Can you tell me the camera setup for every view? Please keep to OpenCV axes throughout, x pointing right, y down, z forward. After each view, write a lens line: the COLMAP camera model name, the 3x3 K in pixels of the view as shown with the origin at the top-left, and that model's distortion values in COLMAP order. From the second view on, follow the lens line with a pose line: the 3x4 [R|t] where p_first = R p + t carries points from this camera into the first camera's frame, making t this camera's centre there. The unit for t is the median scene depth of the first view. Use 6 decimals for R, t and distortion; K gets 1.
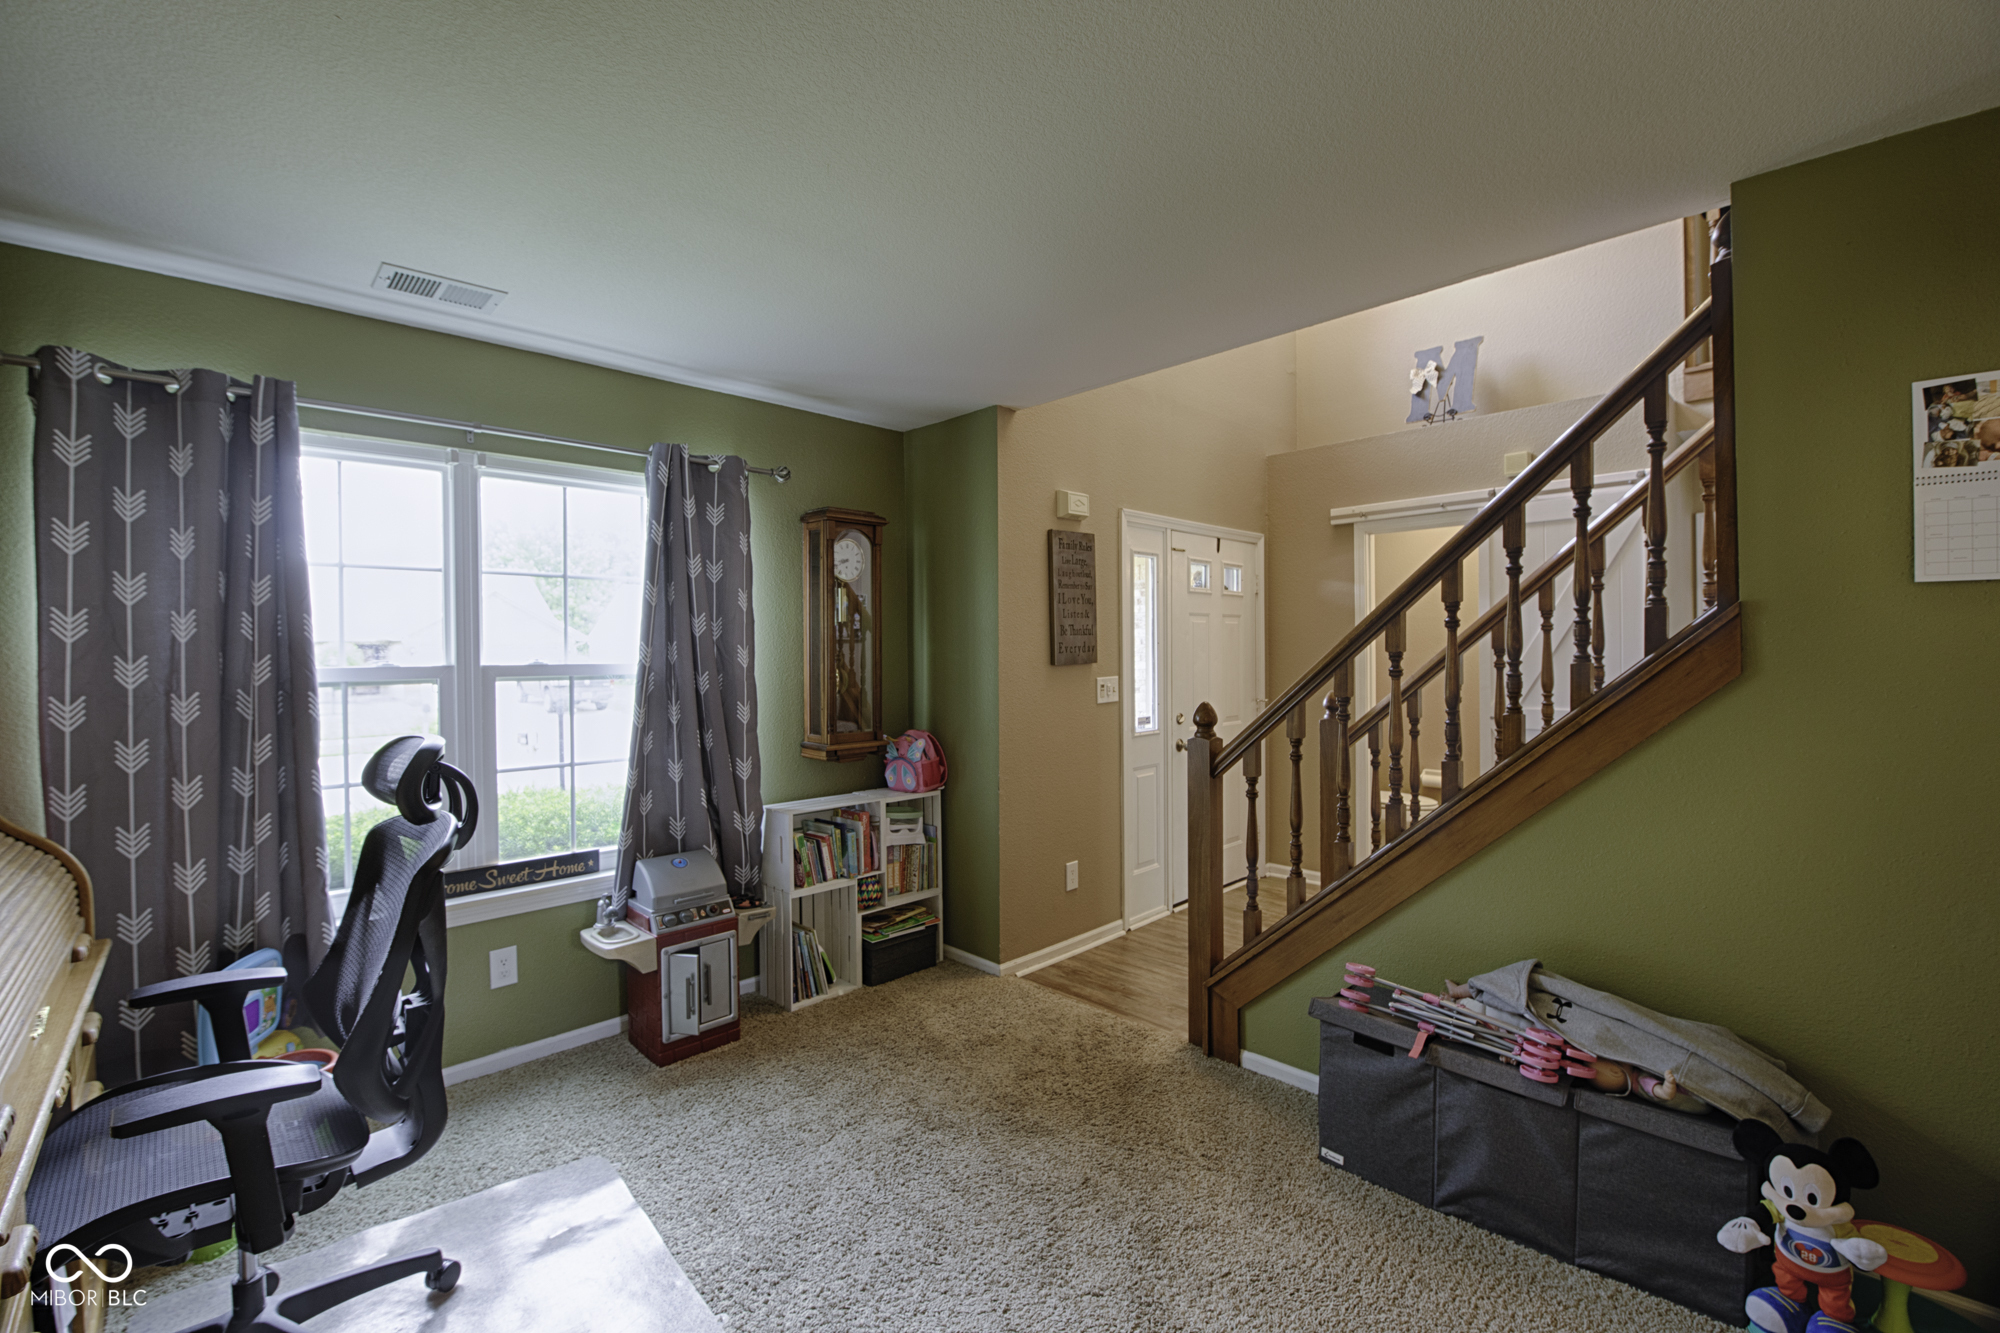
lens RADIAL K [[847.1, 0, 996.1], [0, 847.1, 664.7], [0, 0, 1]] dist [-0.006786, -0.006696]
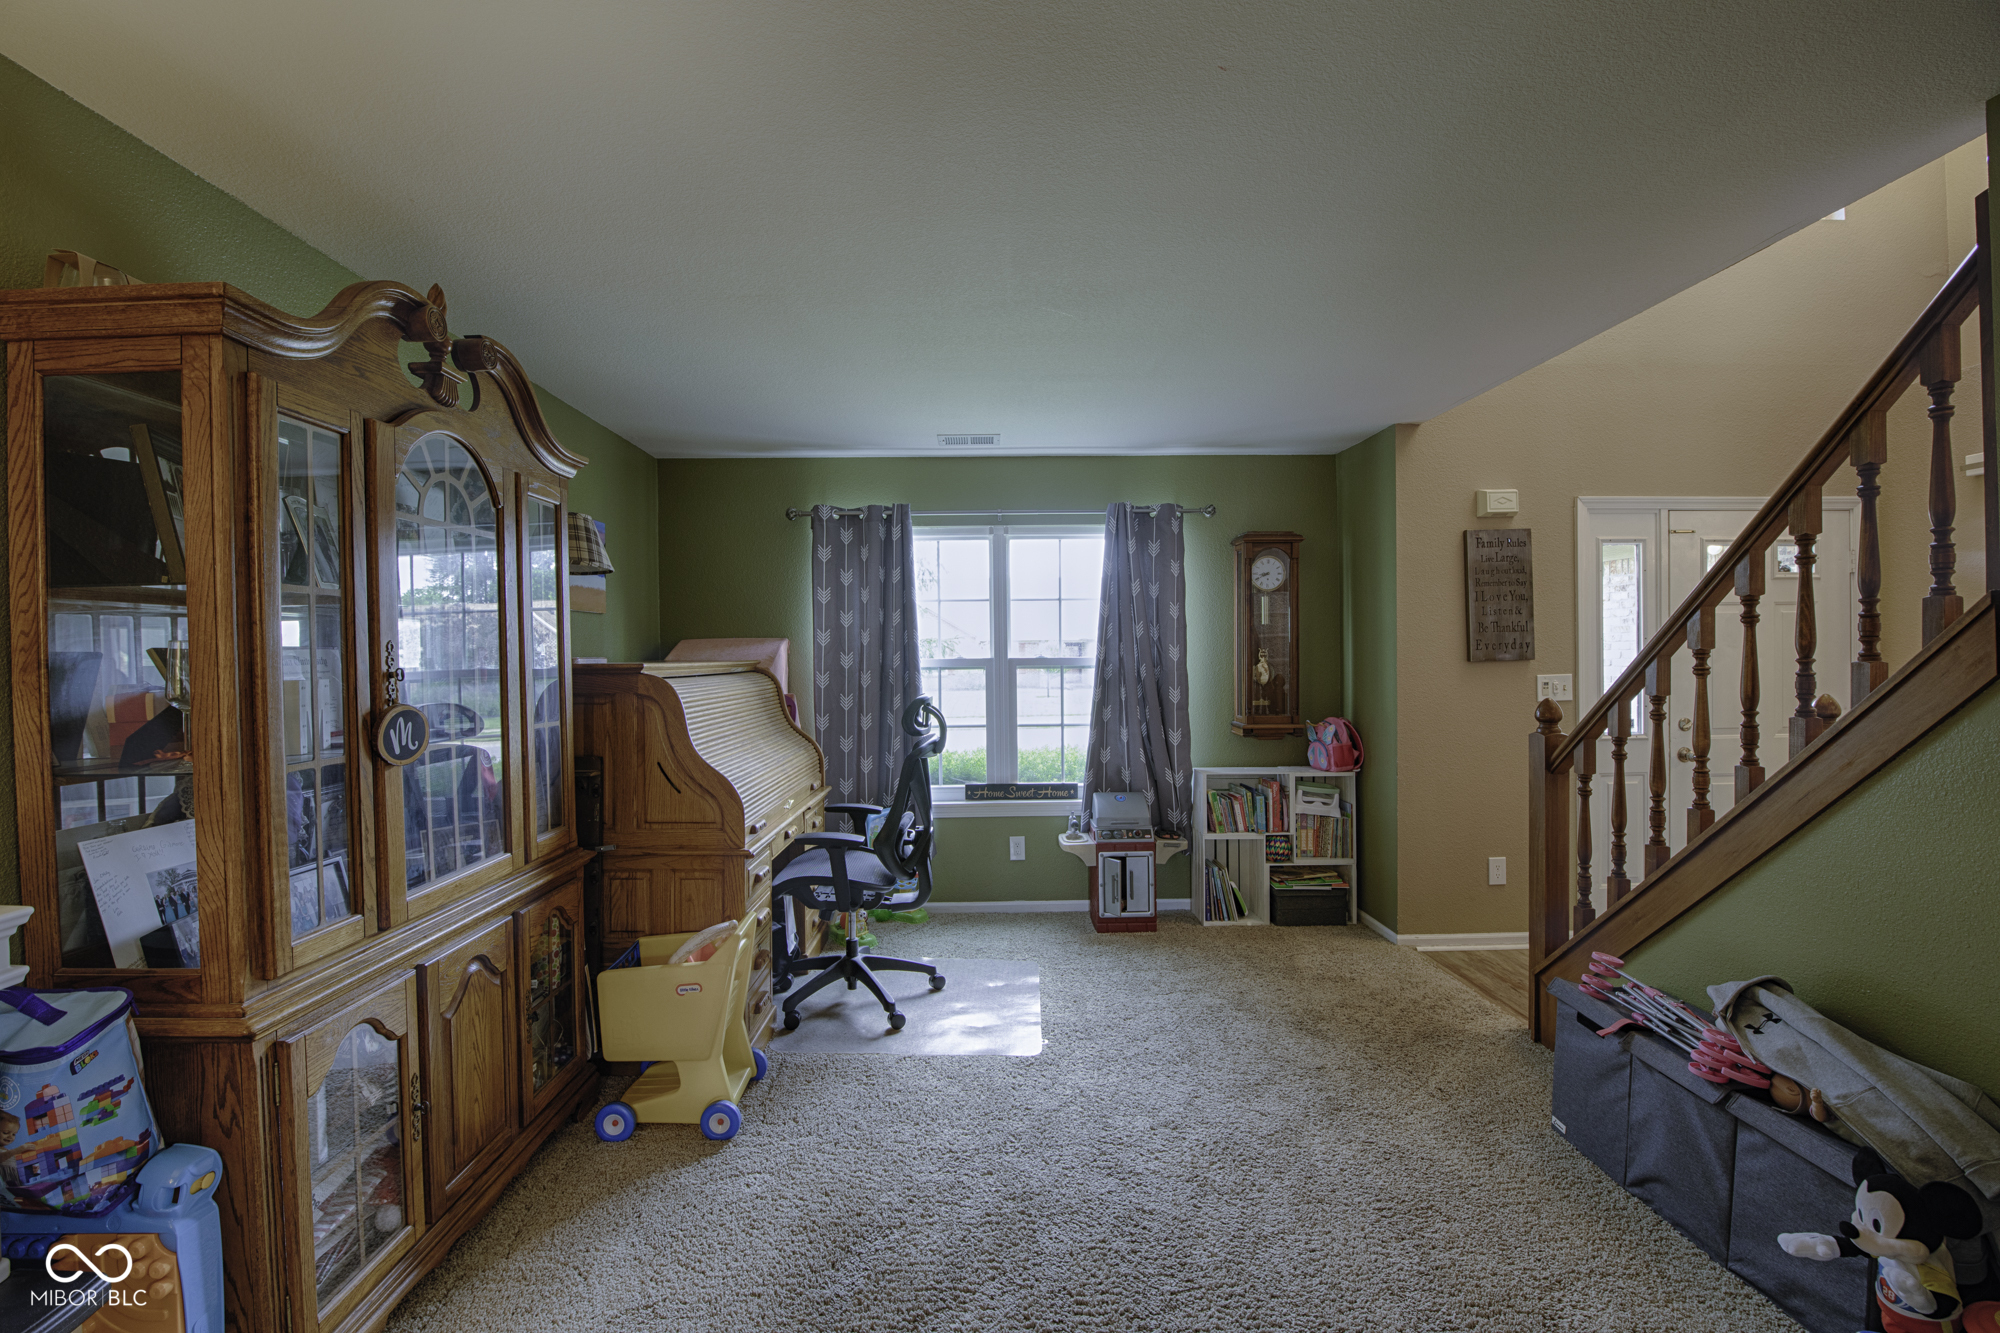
lens RADIAL K [[847.1, 0, 998.8], [0, 847.1, 674.1], [0, 0, 1]] dist [-0.006786, -0.006696]
pose [[0.738166, 0.017961, -0.674380, 0.435945], [-0.007528, 0.999803, 0.018387, 0.001415], [0.674577, -0.008496, 0.738155, -0.187400]]
